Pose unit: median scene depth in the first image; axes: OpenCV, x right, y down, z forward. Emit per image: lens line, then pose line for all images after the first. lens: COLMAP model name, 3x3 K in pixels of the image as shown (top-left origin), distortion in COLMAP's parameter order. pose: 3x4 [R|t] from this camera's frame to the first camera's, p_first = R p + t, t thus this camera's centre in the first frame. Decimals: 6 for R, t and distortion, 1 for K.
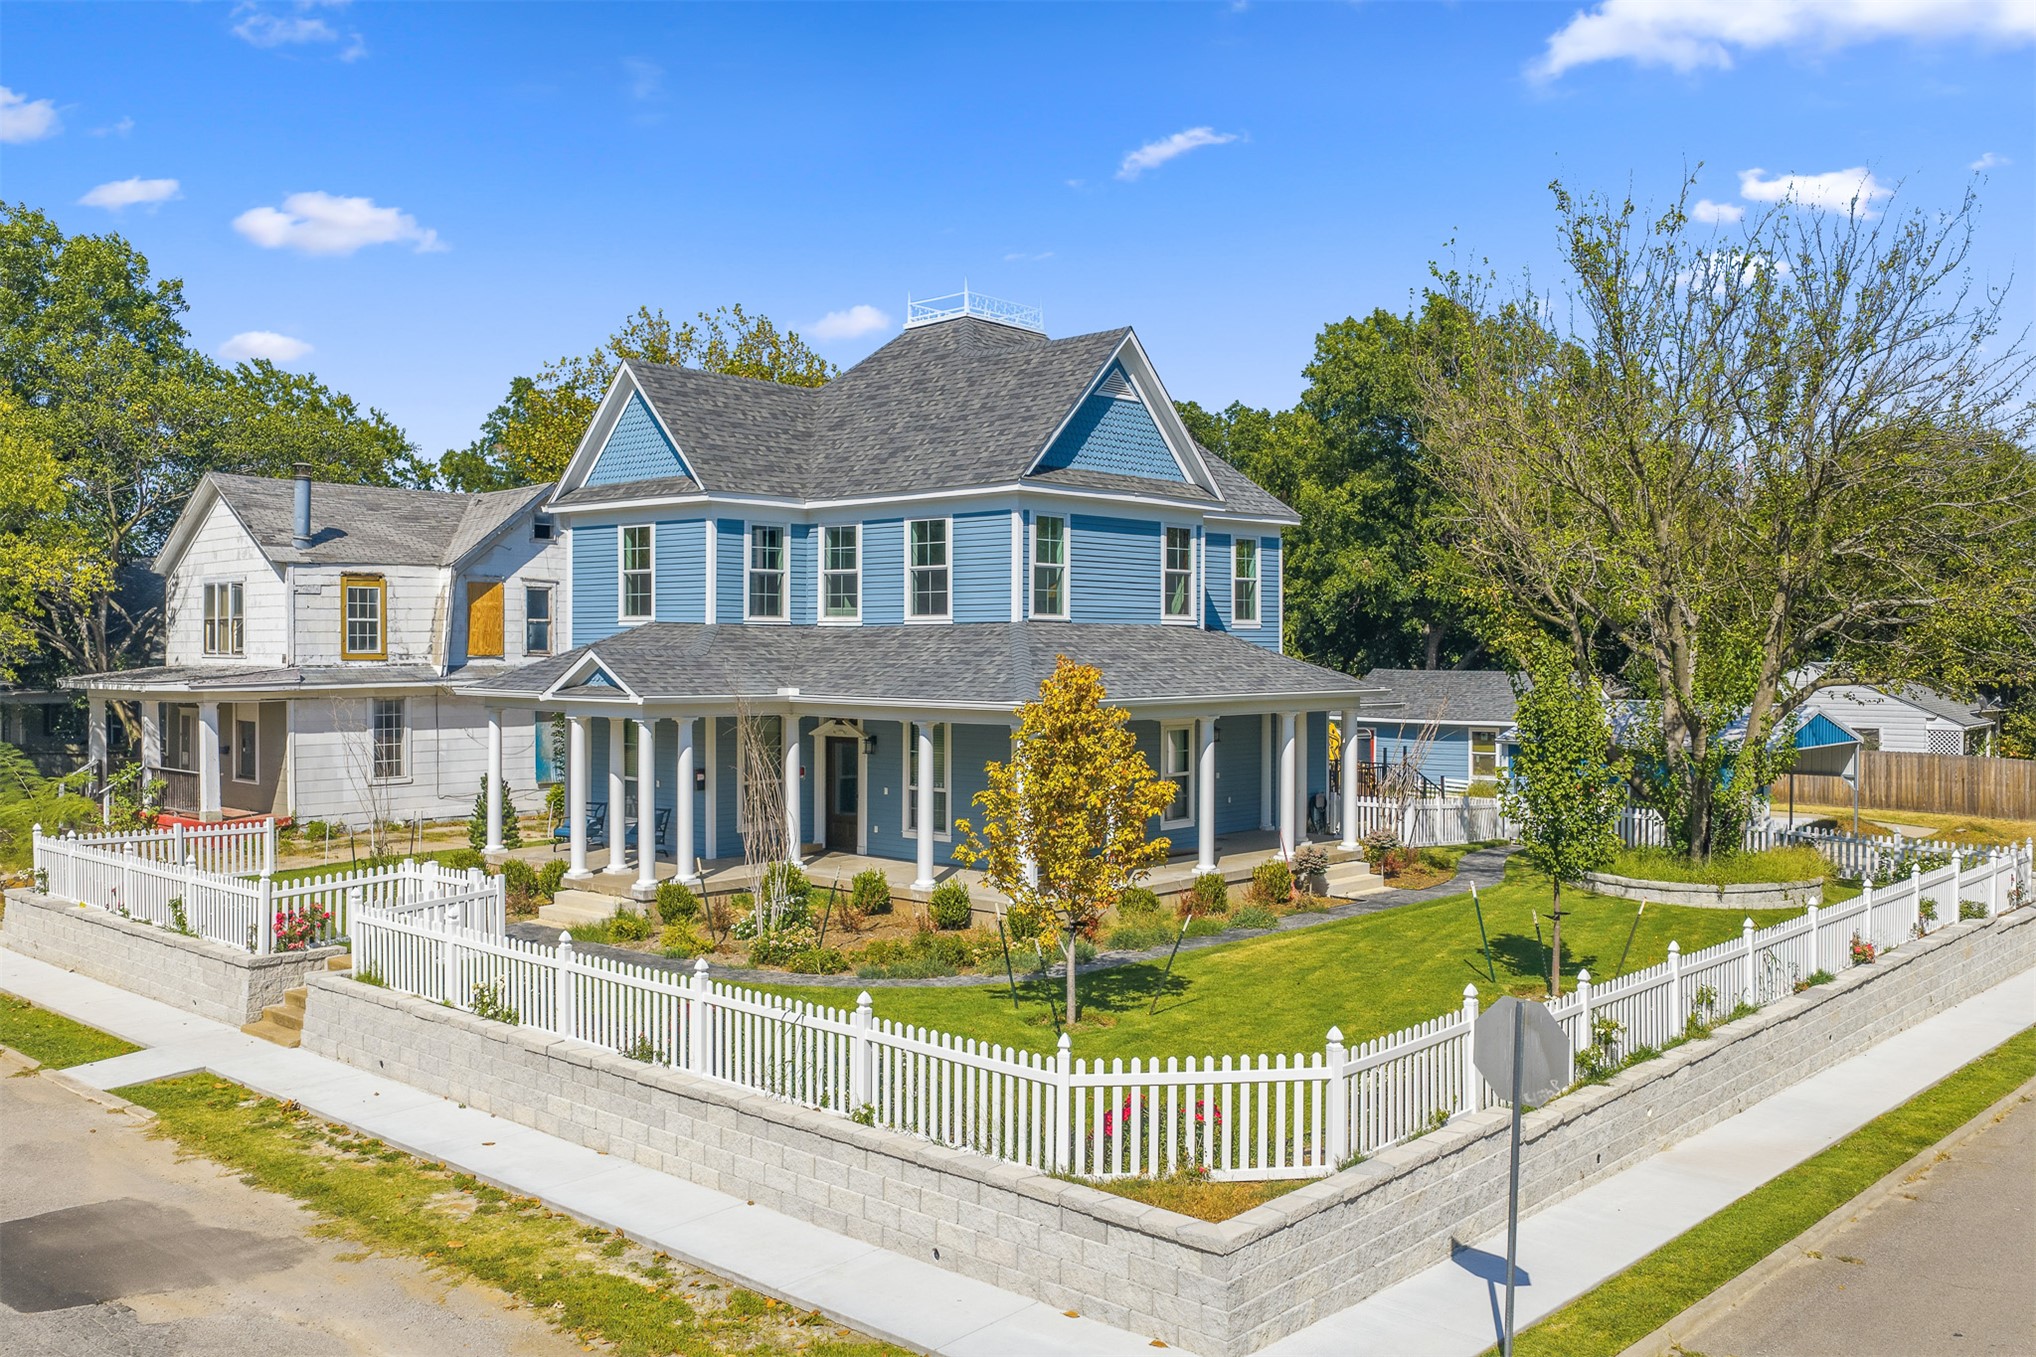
lens RADIAL K [[1710.6, 0, 1012.1], [0, 1710.6, 683.8], [0, 0, 1]] dist [0.011585, -0.018765]
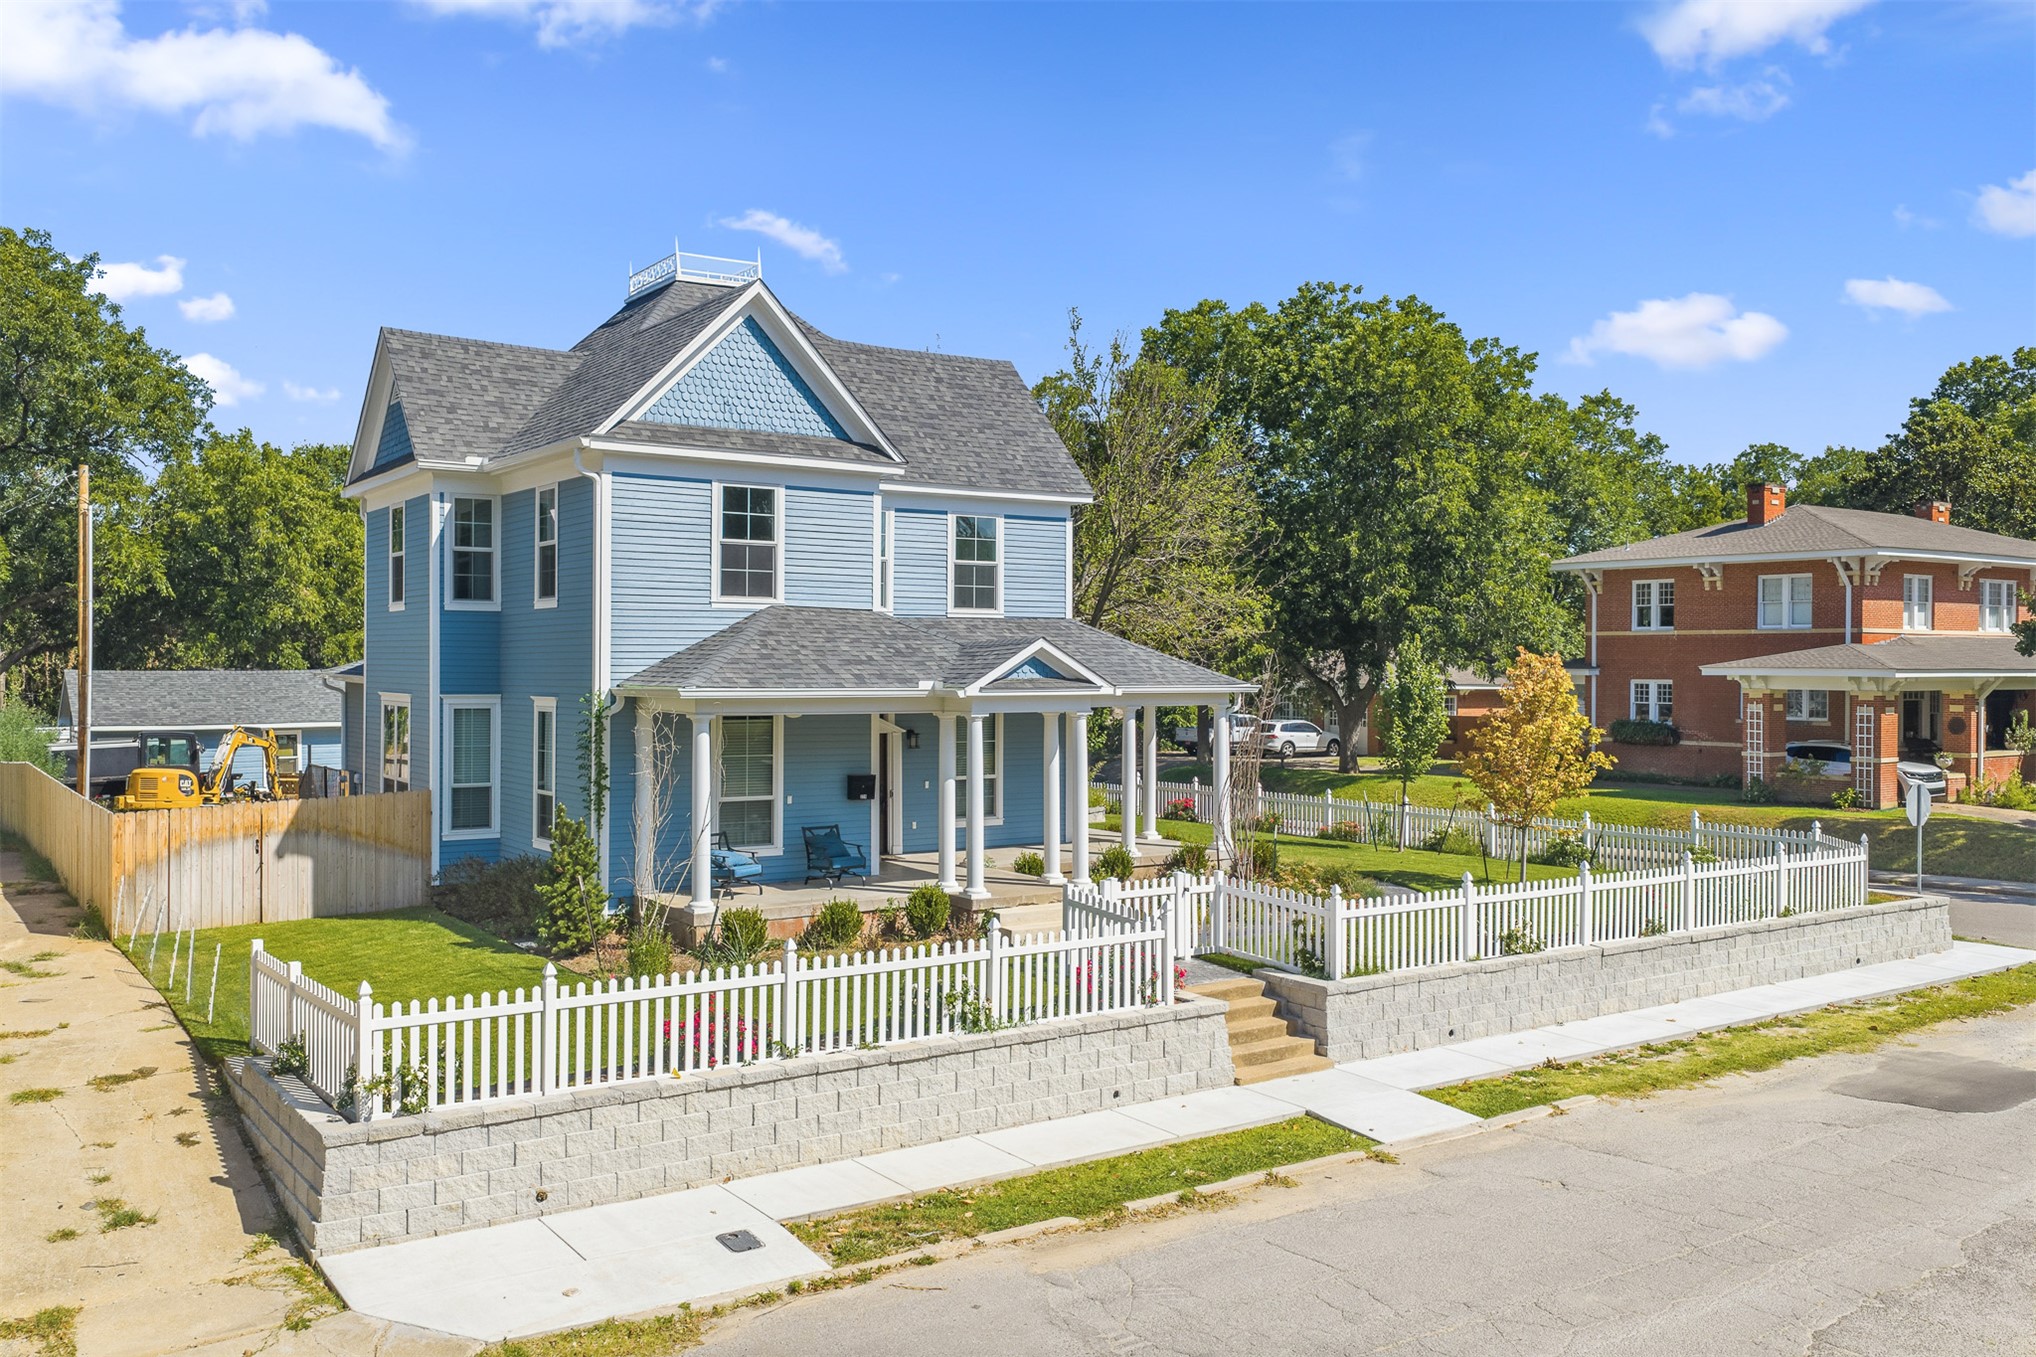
lens RADIAL K [[1710.6, 0, 1030.1], [0, 1710.6, 687.2], [0, 0, 1]] dist [0.011585, -0.018765]
pose [[0.218309, -0.015165, 0.975762, -1.026712], [0.018822, 0.999759, 0.011327, -0.003922], [-0.975698, 0.015893, 0.218542, 0.726430]]
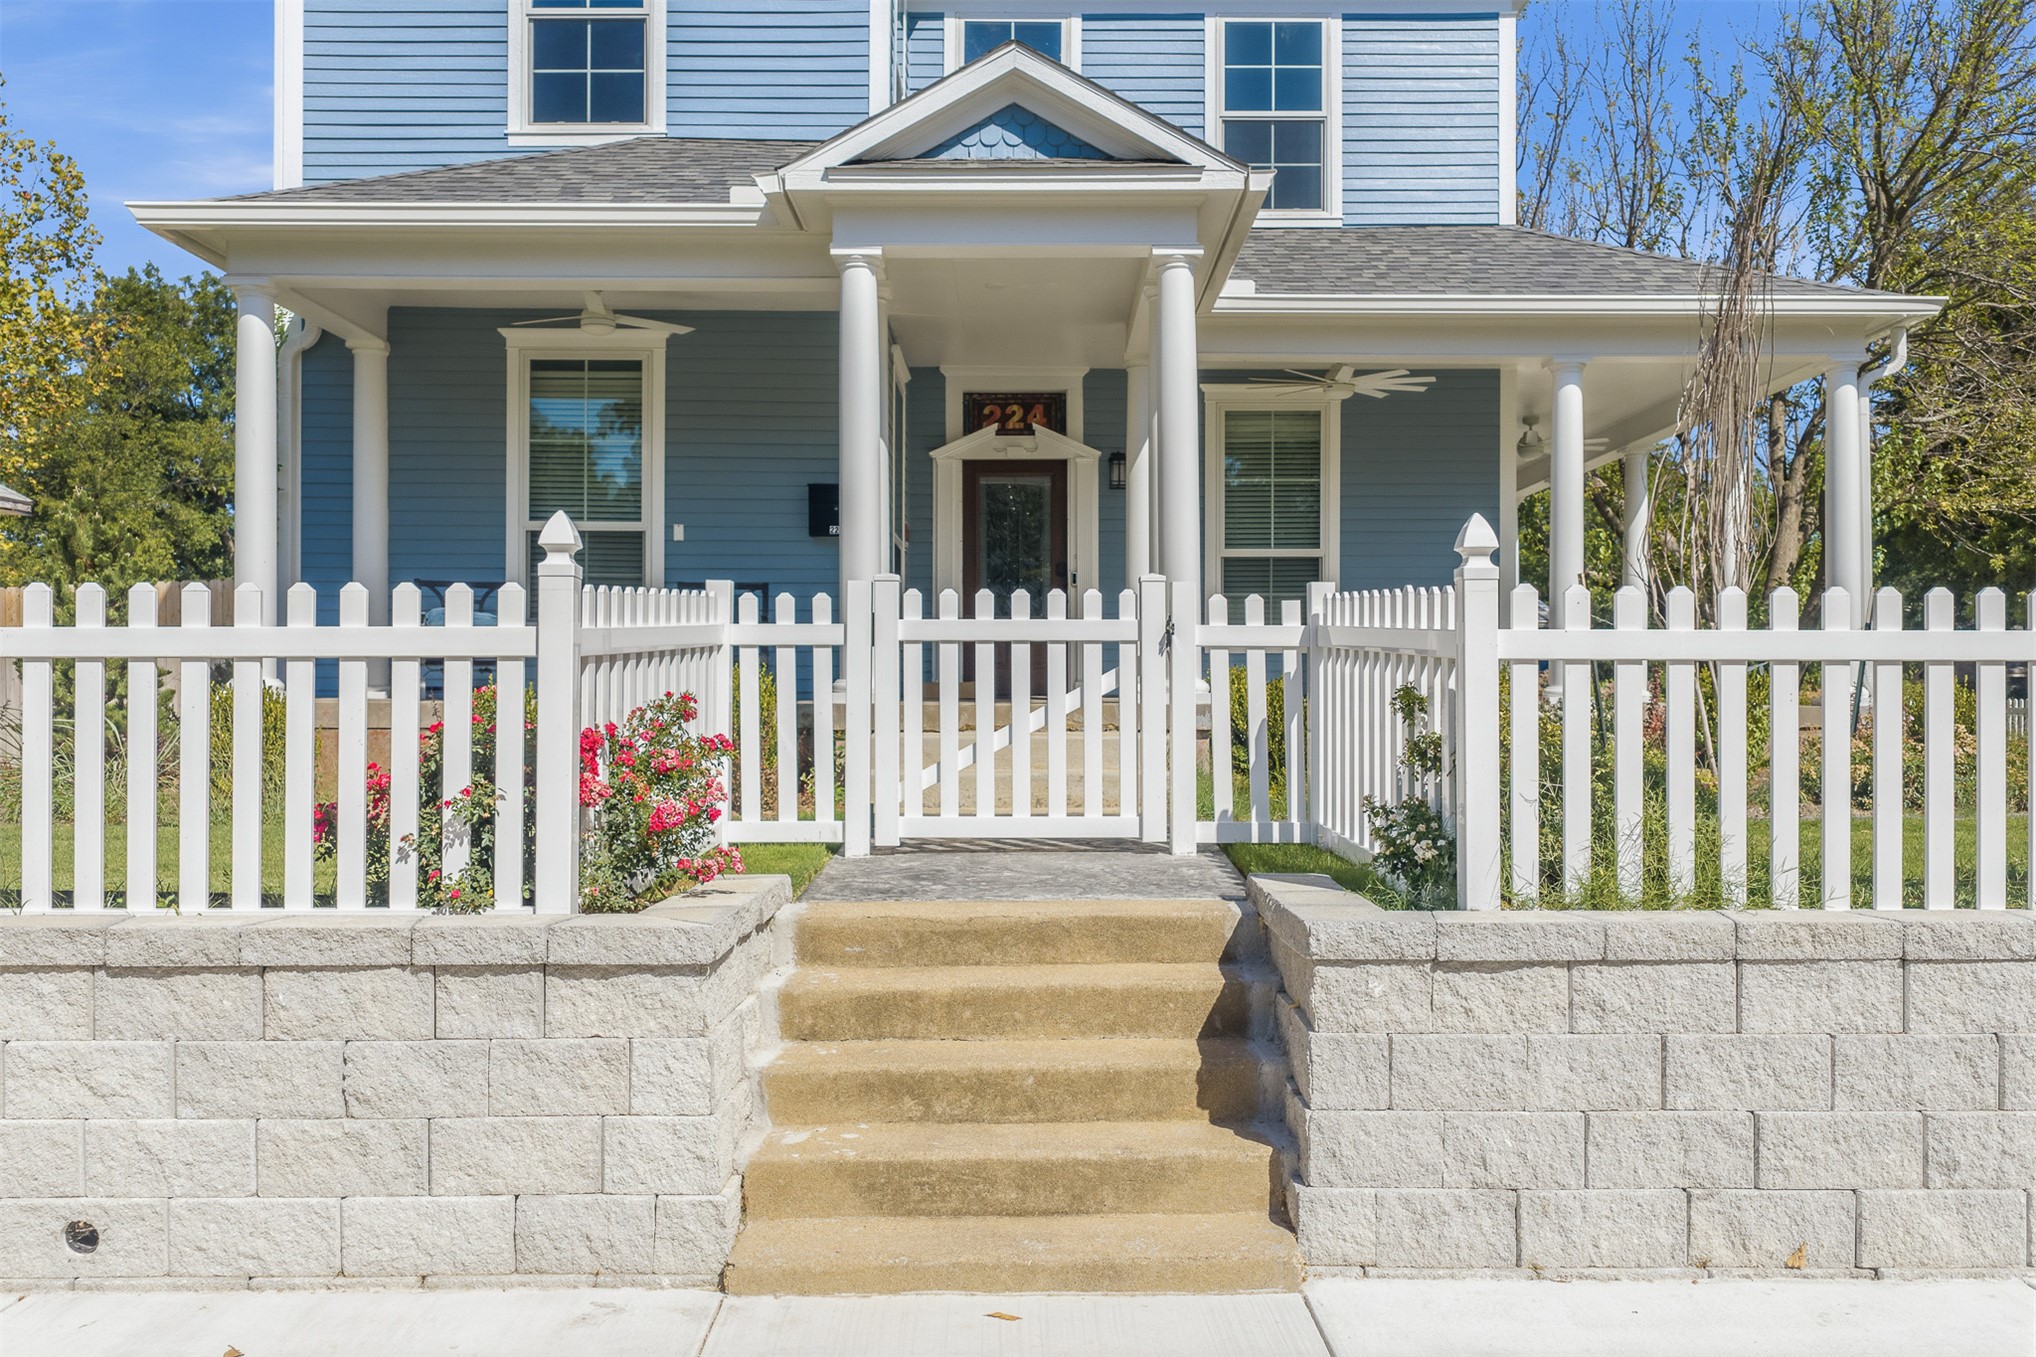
lens RADIAL K [[1710.6, 0, 1015.8], [0, 1710.6, 741.4], [0, 0, 1]] dist [0.011585, -0.018765]
pose [[0.732794, -0.014211, 0.680302, -0.442329], [0.016557, 0.999858, 0.003052, 0.111936], [-0.680249, 0.009027, 0.732925, 0.665823]]
